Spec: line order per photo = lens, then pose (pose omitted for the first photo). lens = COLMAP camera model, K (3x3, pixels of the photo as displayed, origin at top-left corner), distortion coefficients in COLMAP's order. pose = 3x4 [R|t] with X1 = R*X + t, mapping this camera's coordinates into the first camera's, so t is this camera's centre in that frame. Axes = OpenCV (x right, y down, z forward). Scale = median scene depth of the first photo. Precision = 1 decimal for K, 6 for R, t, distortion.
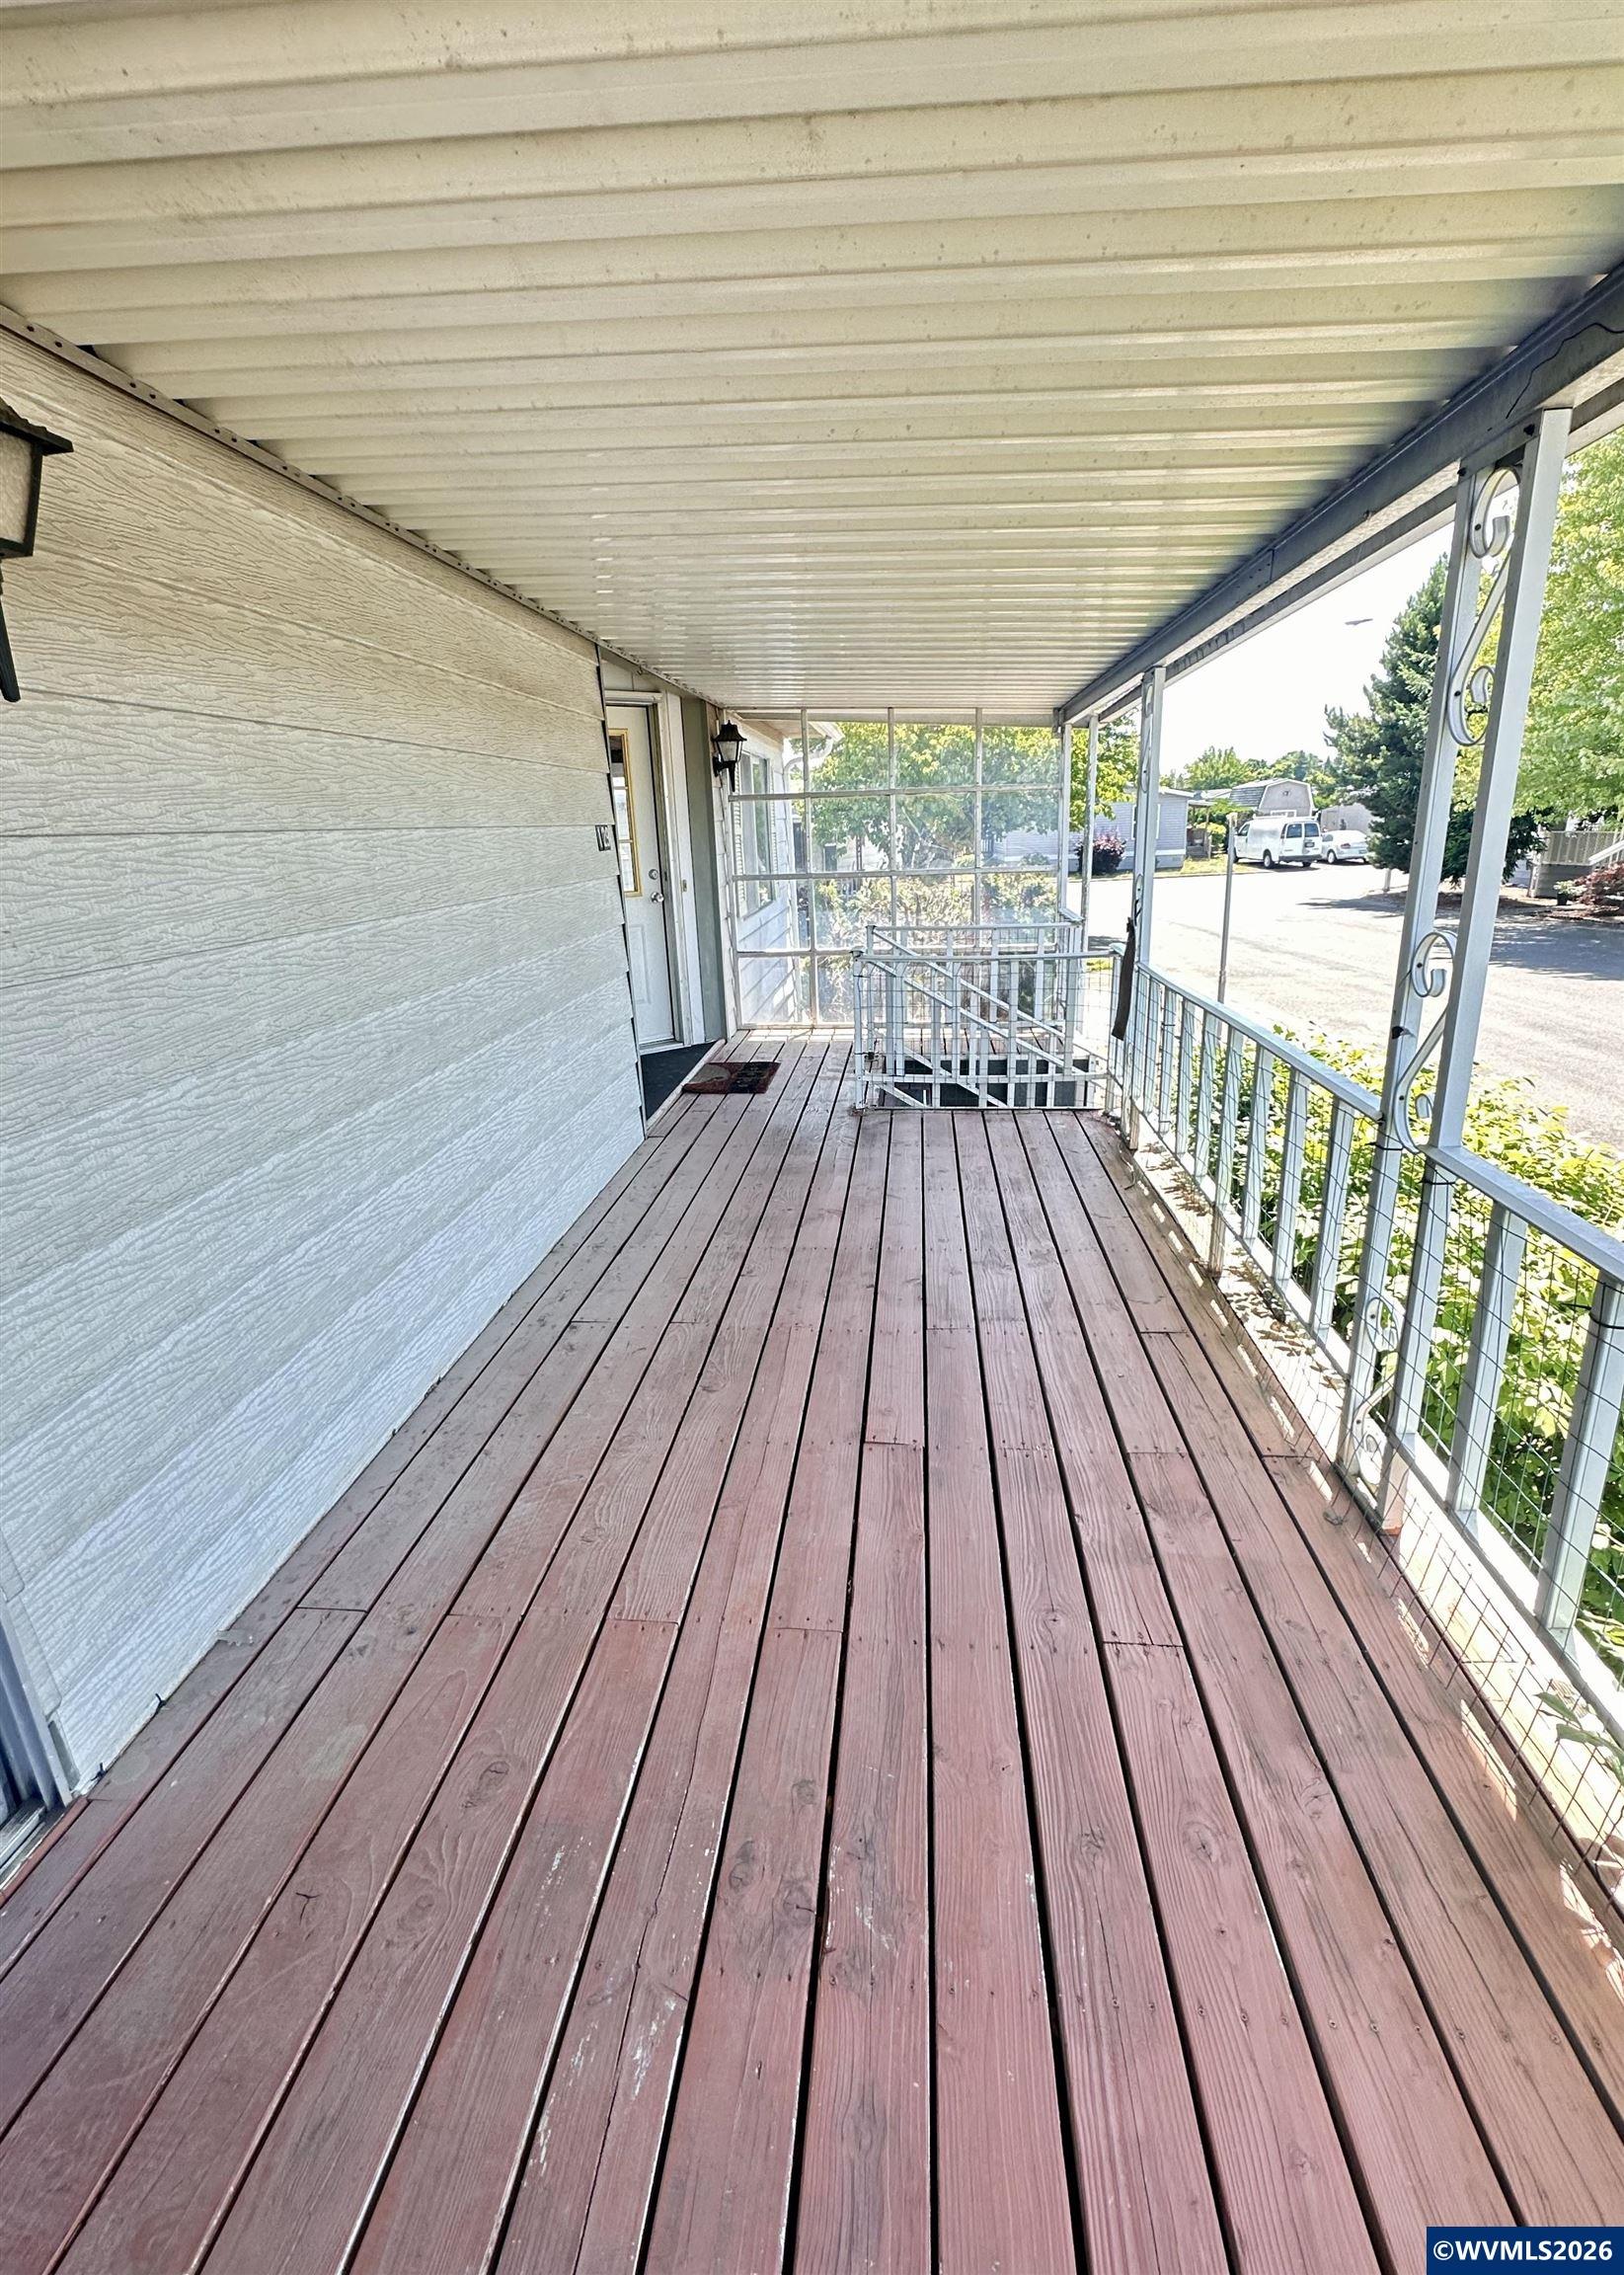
lens RADIAL K [[1027.0, 0, 812.0], [0, 1027.0, 1137.5], [0, 0, 1]] dist [-0.001711, -0.000028]
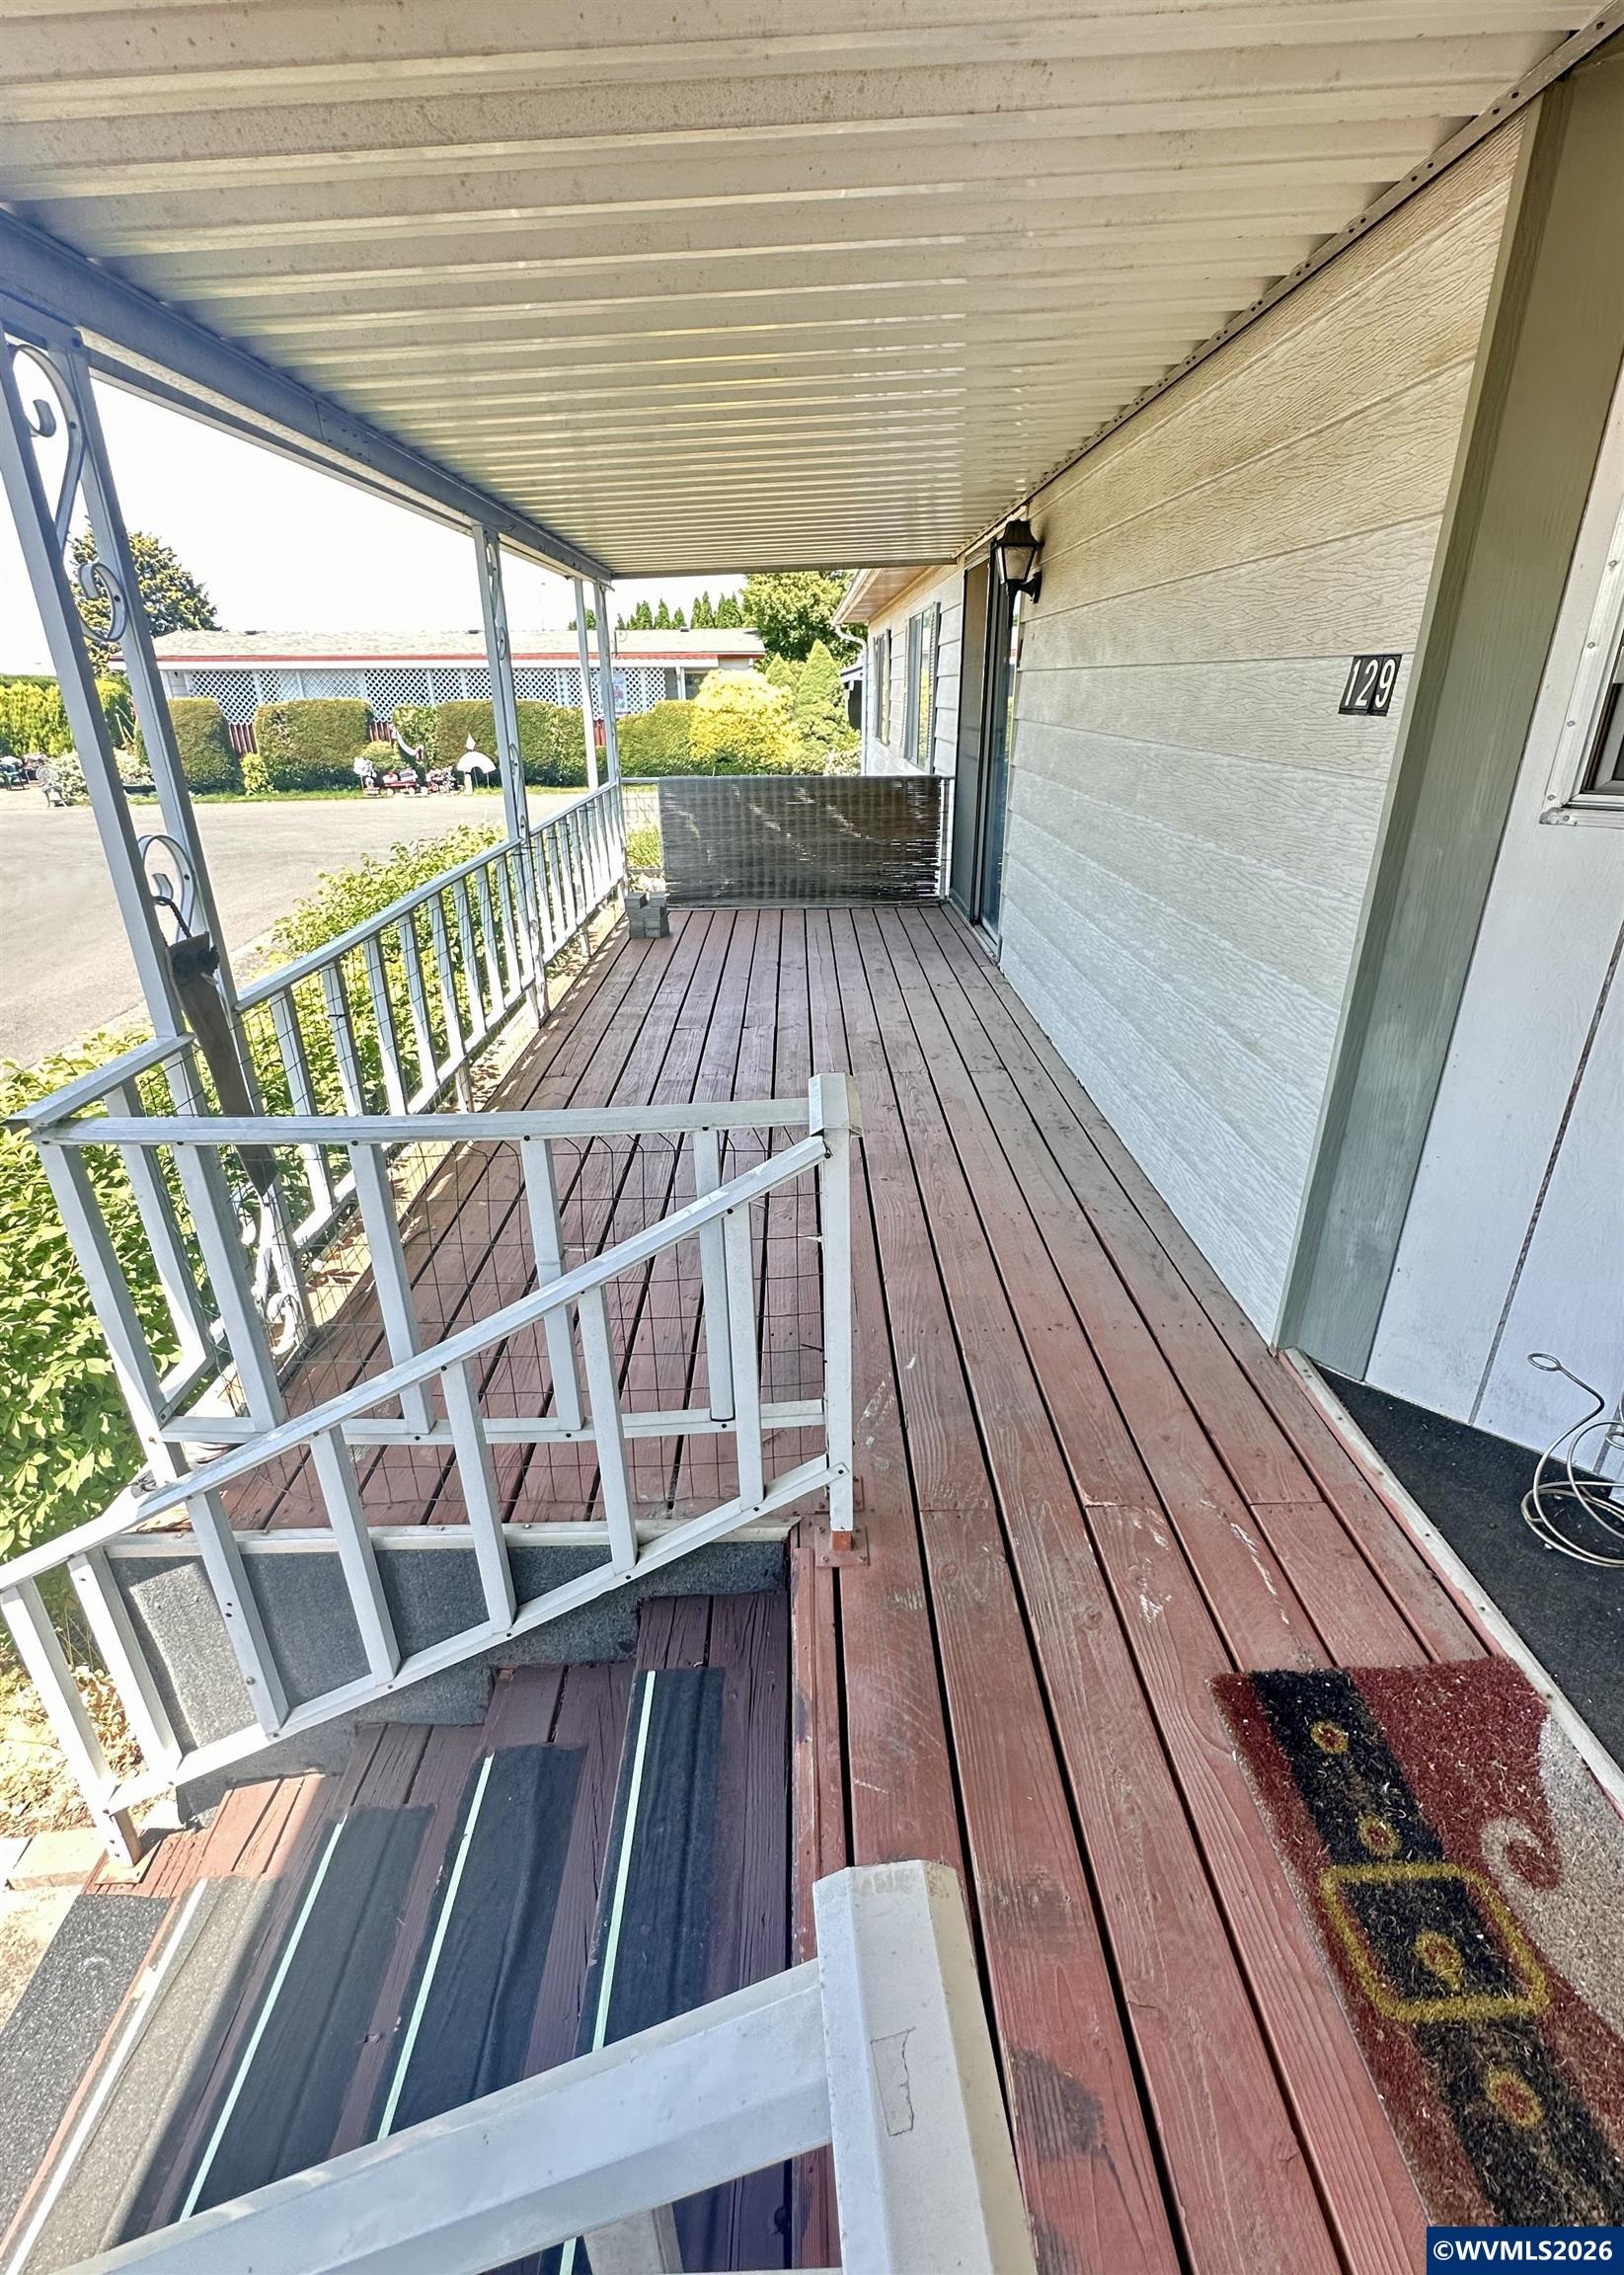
lens RADIAL K [[1027.0, 0, 812.0], [0, 1027.0, 1137.5], [0, 0, 1]] dist [-0.001711, -0.000028]
pose [[-0.992124, 0.091711, -0.085312, 0.142912], [0.013039, 0.753016, 0.657873, -0.688172], [0.124576, 0.651579, -0.748282, 2.240767]]
